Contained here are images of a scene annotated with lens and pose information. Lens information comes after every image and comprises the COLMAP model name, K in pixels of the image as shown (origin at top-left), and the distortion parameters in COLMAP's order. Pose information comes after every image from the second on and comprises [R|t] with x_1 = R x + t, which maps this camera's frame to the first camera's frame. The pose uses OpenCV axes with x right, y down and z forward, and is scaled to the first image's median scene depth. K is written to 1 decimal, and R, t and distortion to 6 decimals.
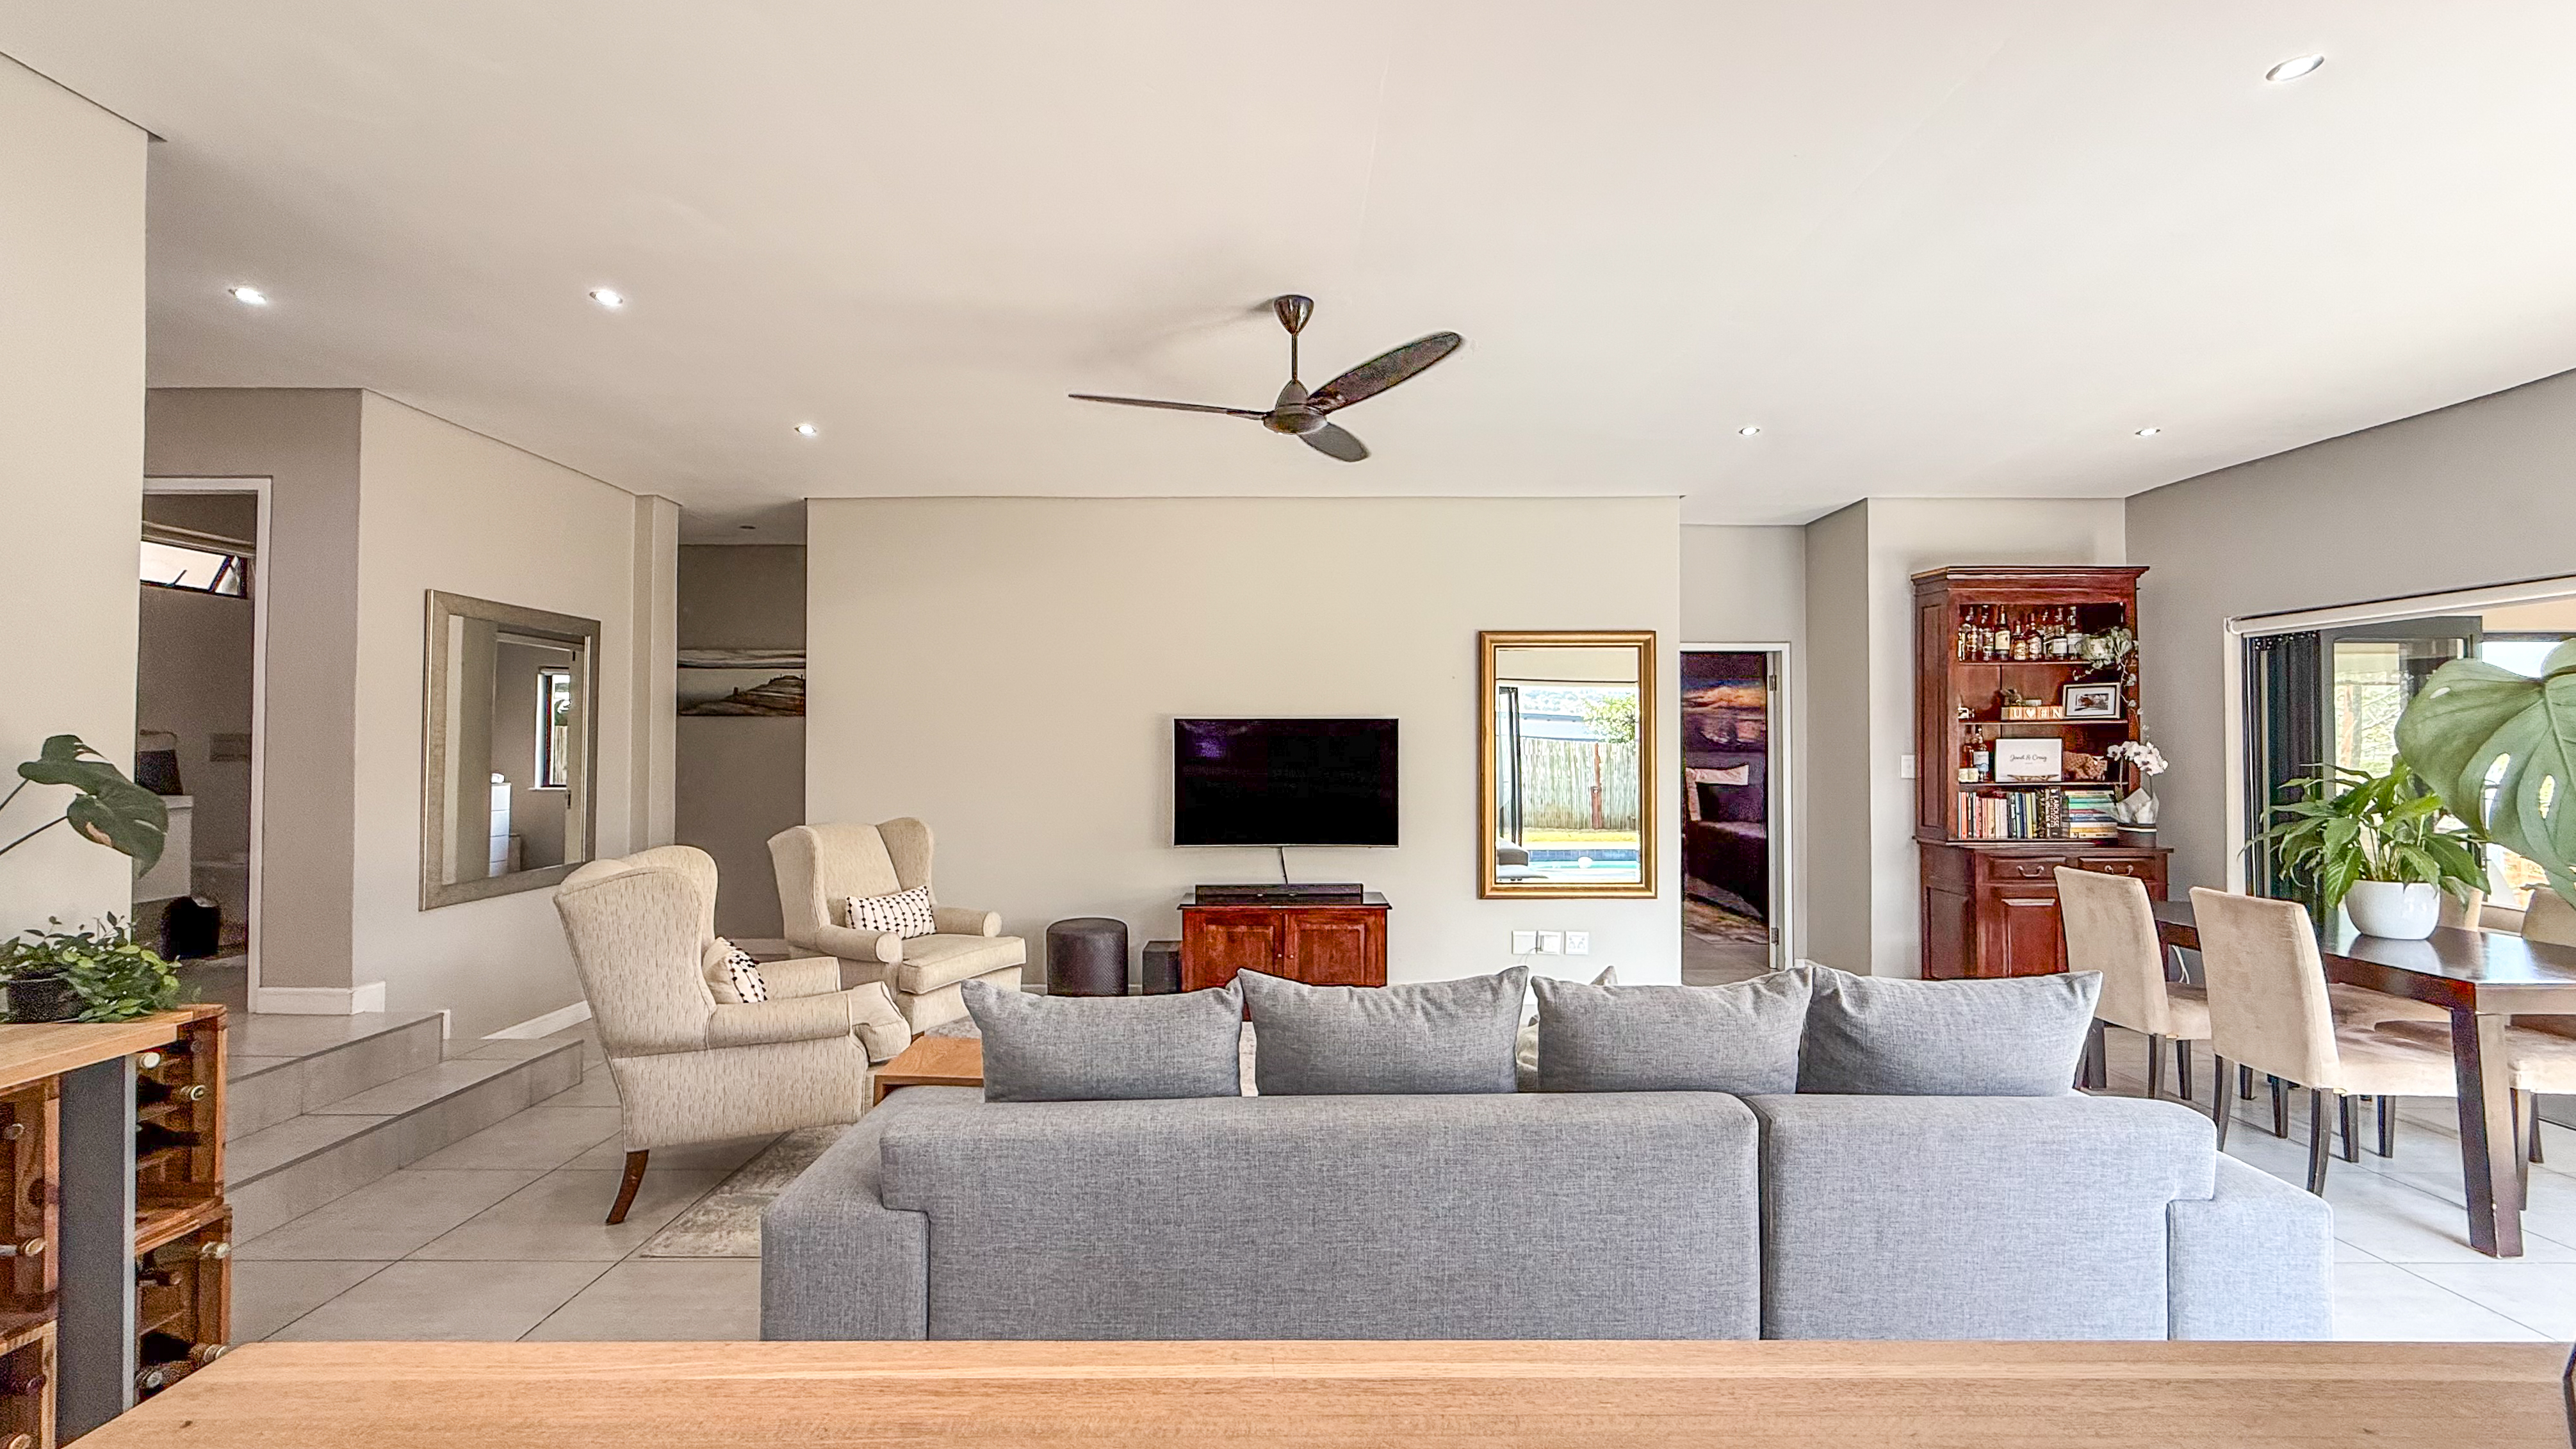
lens RADIAL K [[1035.4, 0, 1288.0], [0, 1035.4, 724.5], [0, 0, 1]] dist [0.001854, -0.000141]
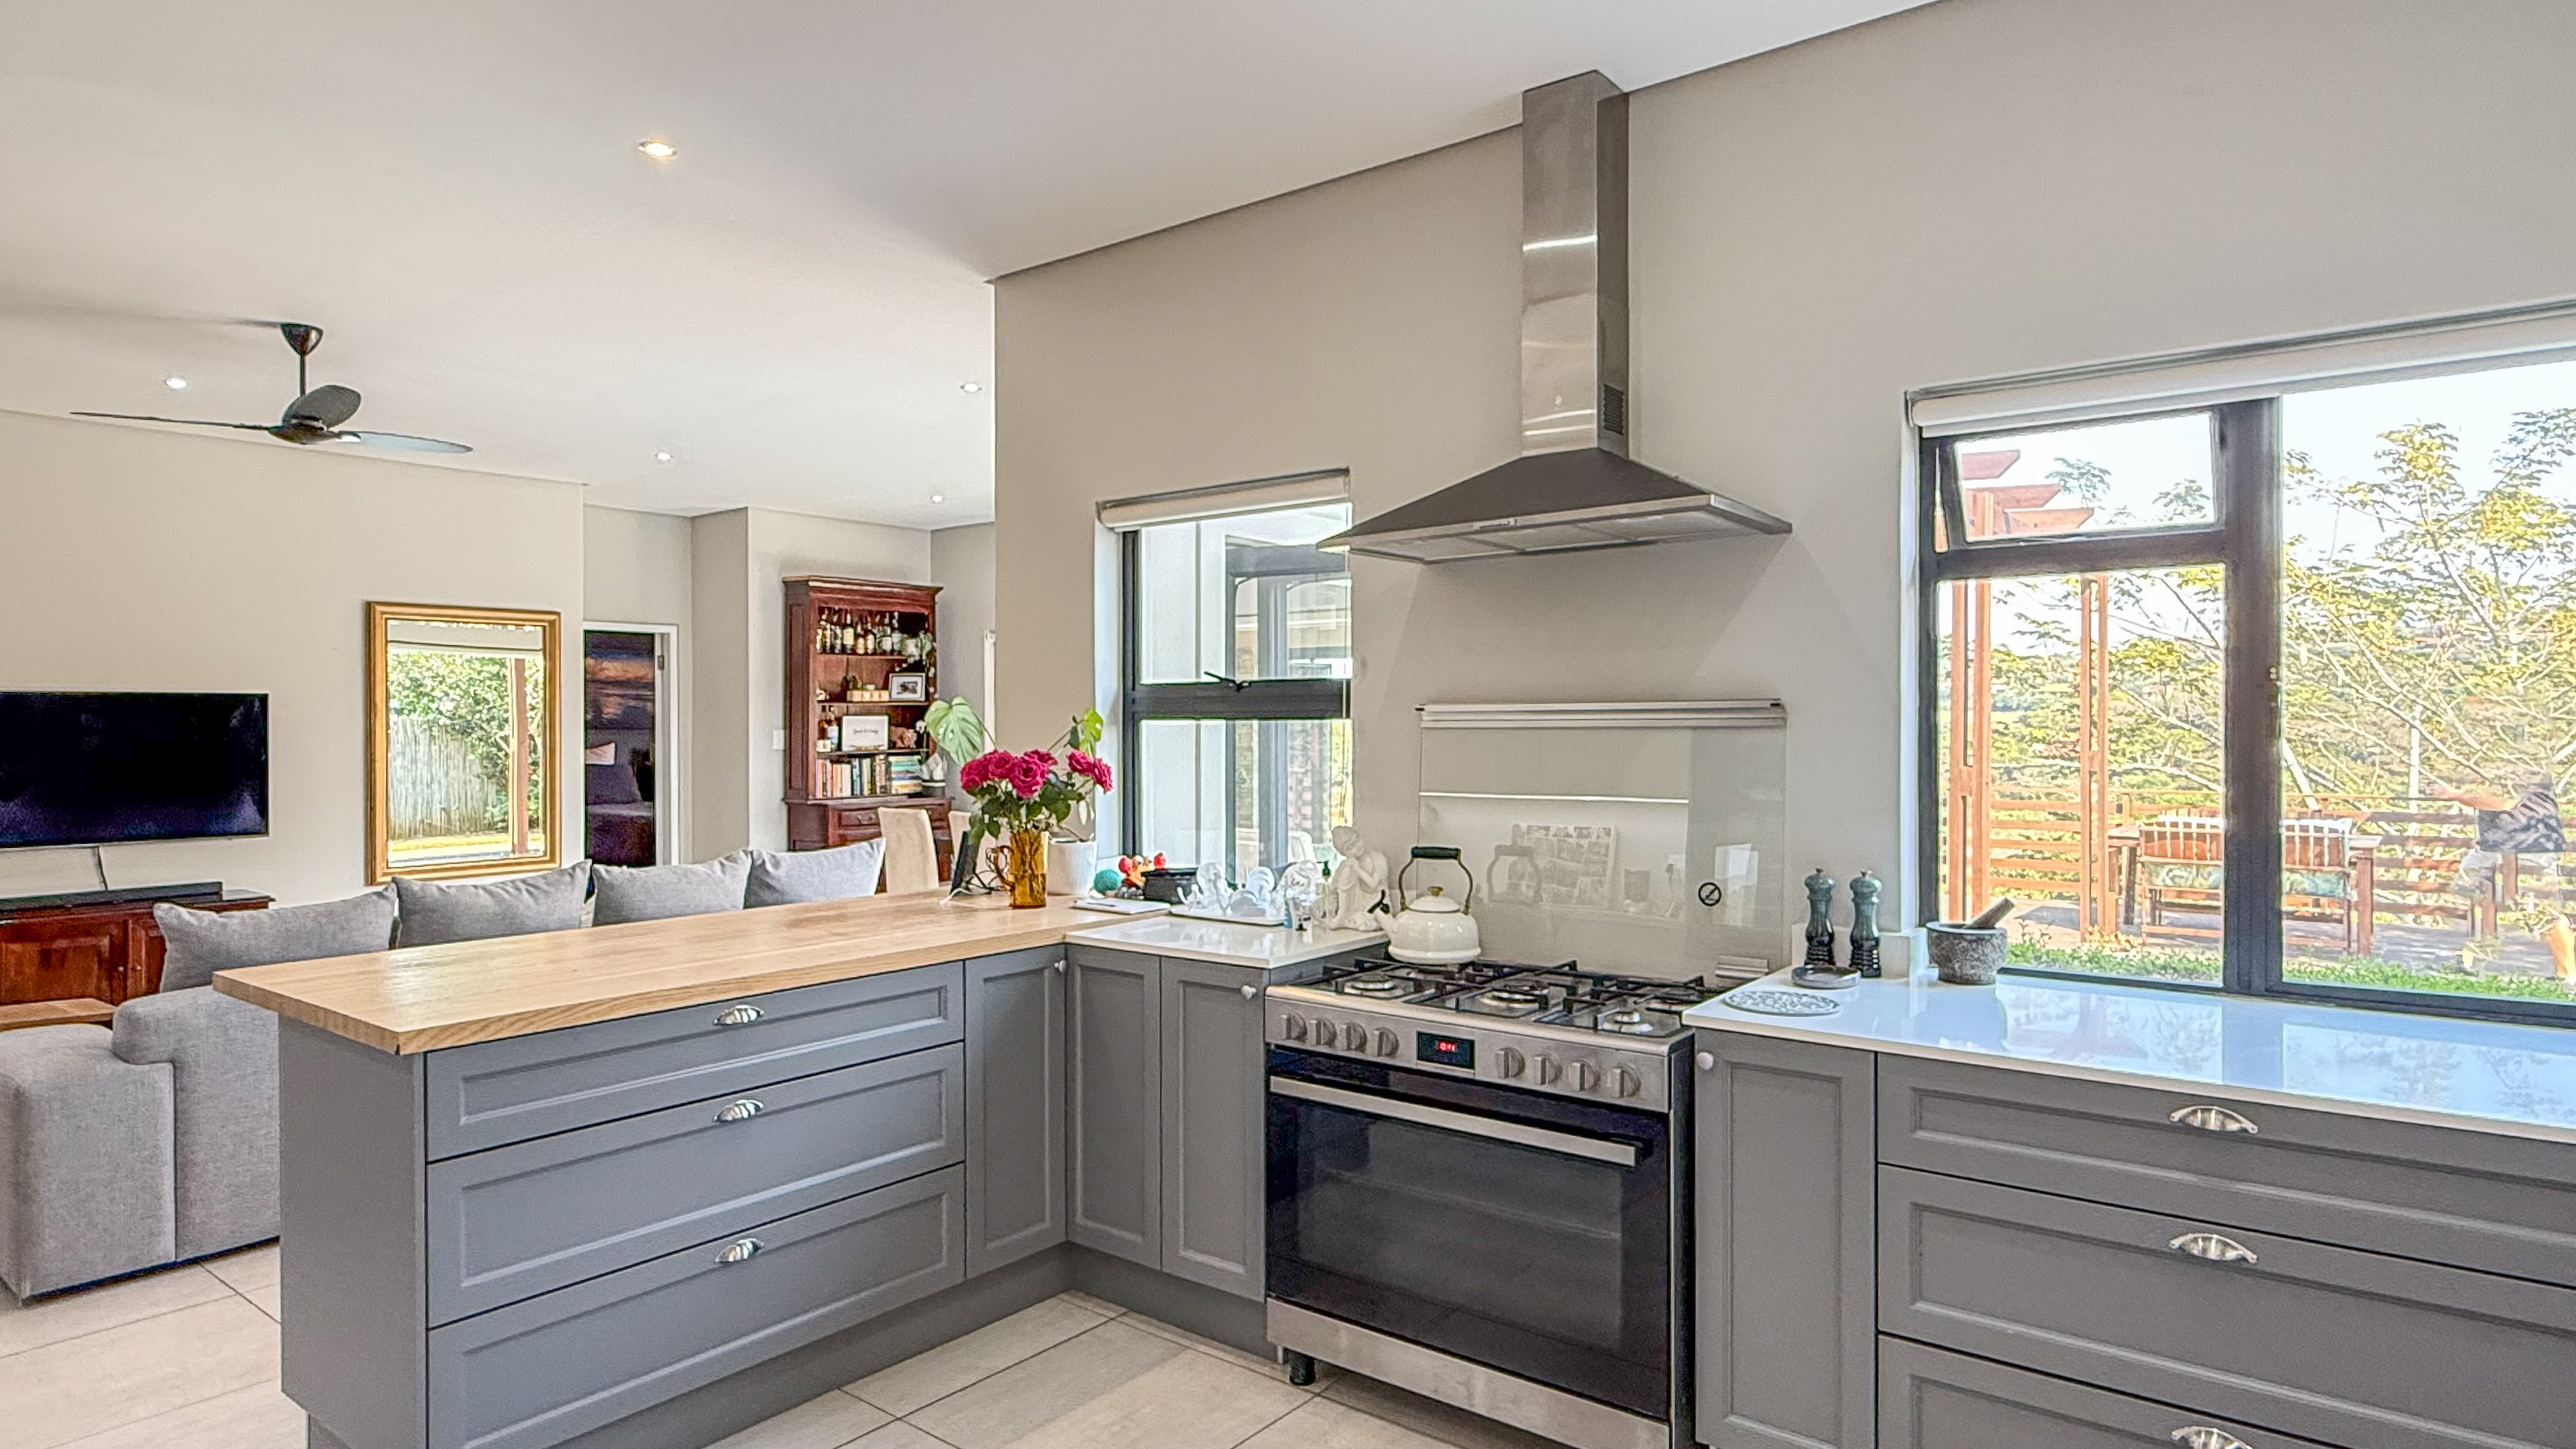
lens RADIAL K [[1398.7, 0, 1288.0], [0, 1398.7, 724.5], [0, 0, 1]] dist [-0.000120, 0.000916]
pose [[0.616026, -0.004766, 0.787711, -0.308200], [-0.013002, 0.999784, 0.016217, -0.010357], [-0.787618, -0.020232, 0.615831, -0.451543]]
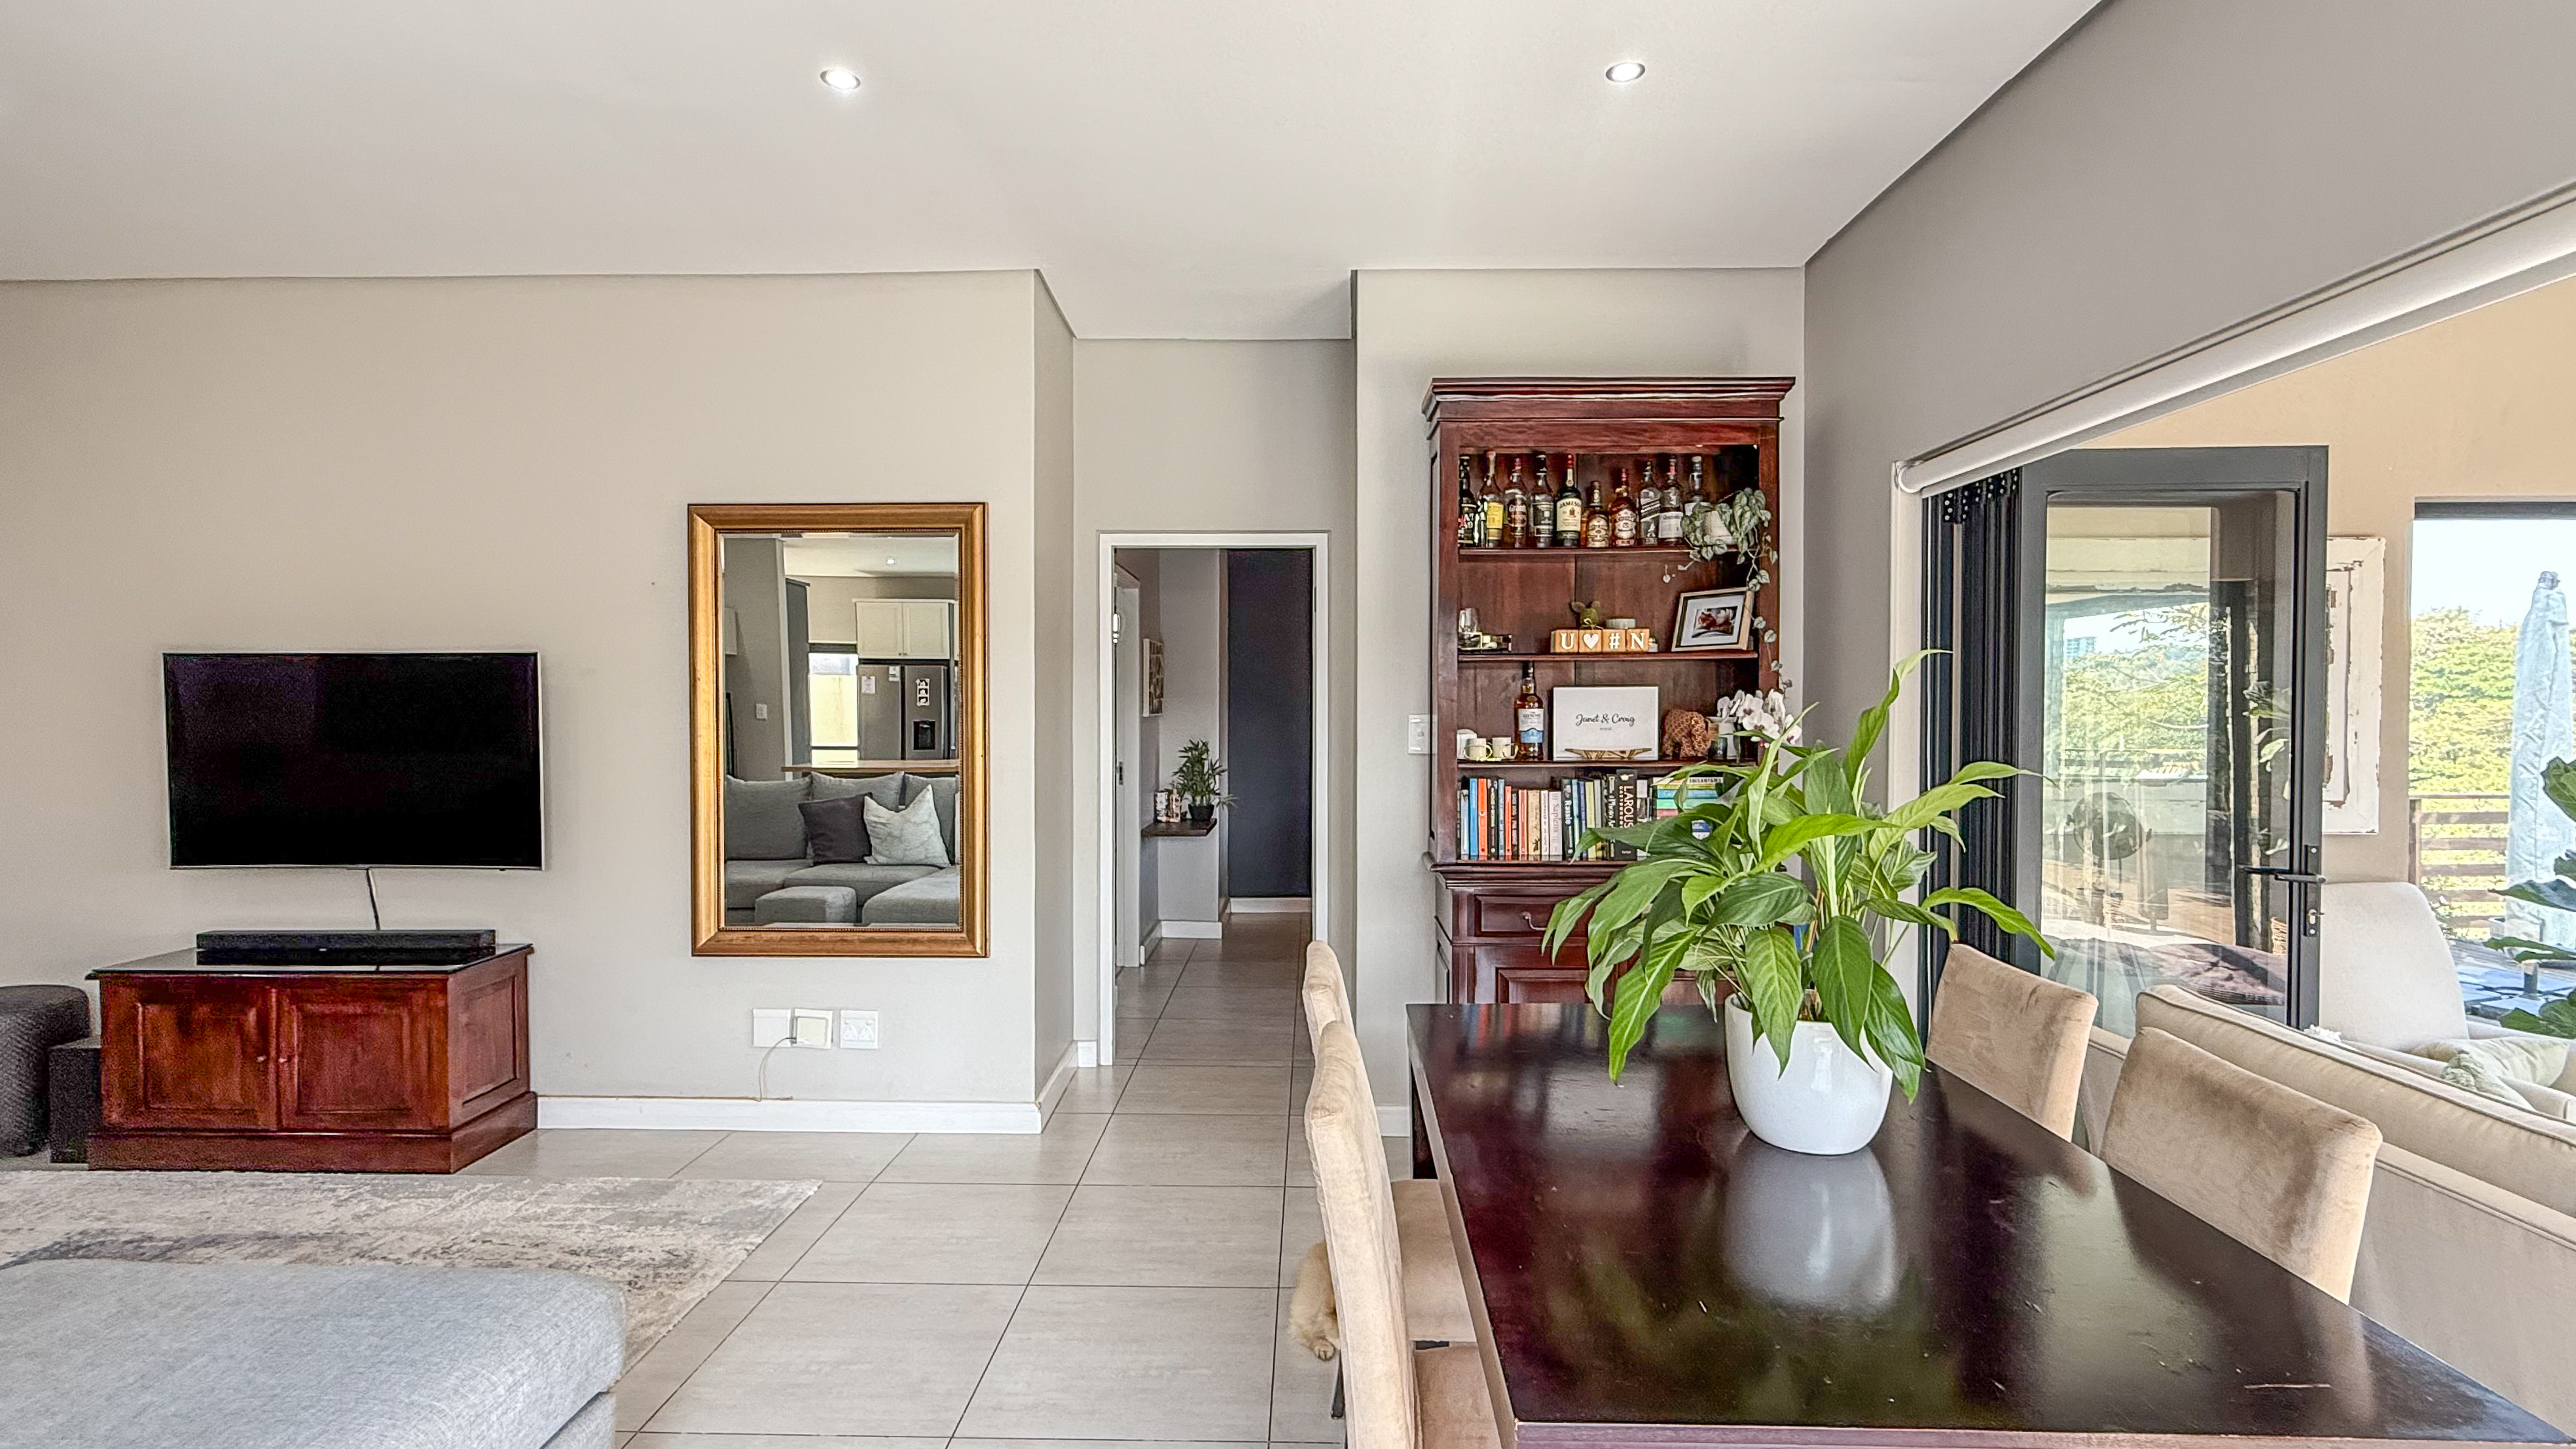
lens RADIAL K [[1195.6, 0, 1288.0], [0, 1195.6, 724.5], [0, 0, 1]] dist [-0.002456, -0.000507]
pose [[0.999720, 0.000049, -0.023682, 0.555911], [0.000759, 0.999417, 0.034126, 0.012418], [0.023670, -0.034134, 0.999137, 0.333208]]
